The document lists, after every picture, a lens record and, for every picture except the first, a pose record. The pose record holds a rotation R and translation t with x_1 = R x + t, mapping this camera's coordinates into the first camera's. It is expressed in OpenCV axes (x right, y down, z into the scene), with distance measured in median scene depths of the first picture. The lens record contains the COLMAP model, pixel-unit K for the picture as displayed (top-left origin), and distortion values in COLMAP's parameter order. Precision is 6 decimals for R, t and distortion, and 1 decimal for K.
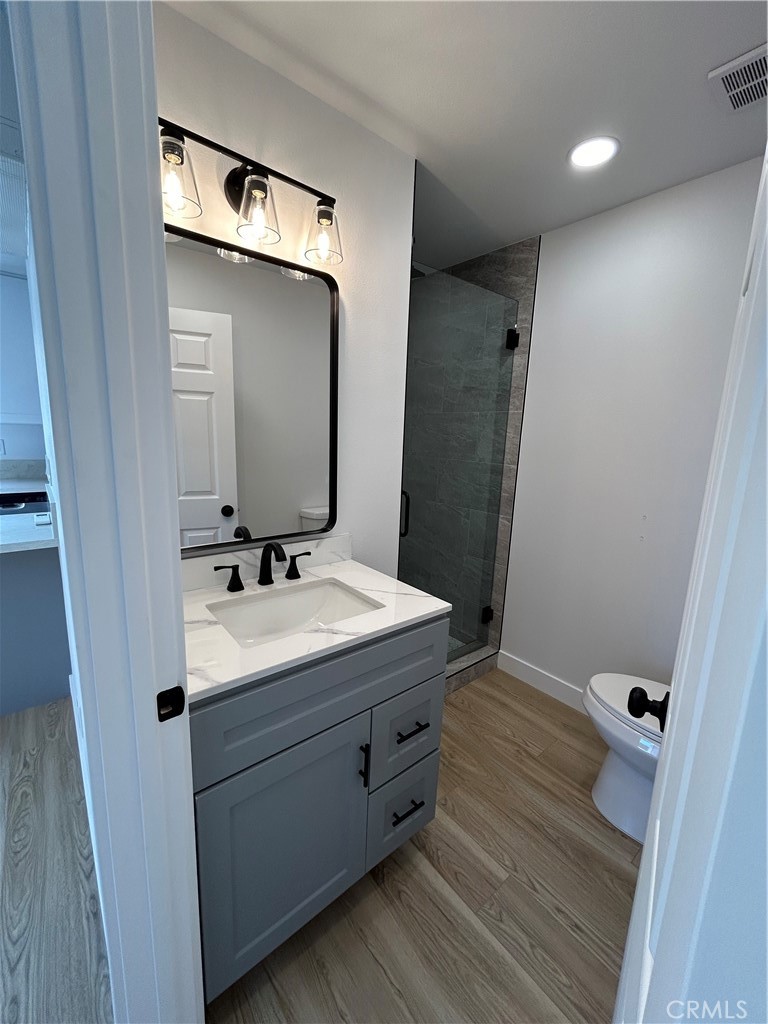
lens RADIAL K [[415.1, 0, 383.2], [0, 415.1, 509.5], [0, 0, 1]] dist [0.001782, 0.000512]
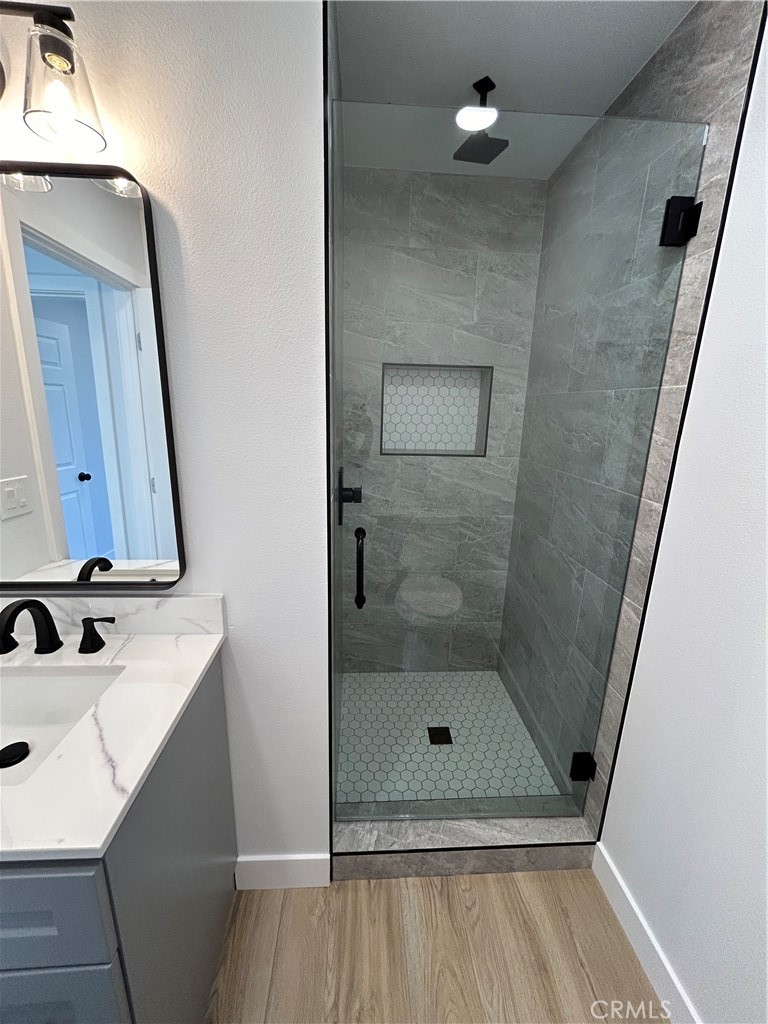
lens RADIAL K [[415.1, 0, 383.2], [0, 415.1, 509.5], [0, 0, 1]] dist [0.001782, 0.000512]
pose [[0.809640, 0.126655, -0.573098, 0.338720], [-0.102783, 0.991946, 0.074015, -0.104288], [0.577857, -0.001021, 0.816138, 0.446303]]
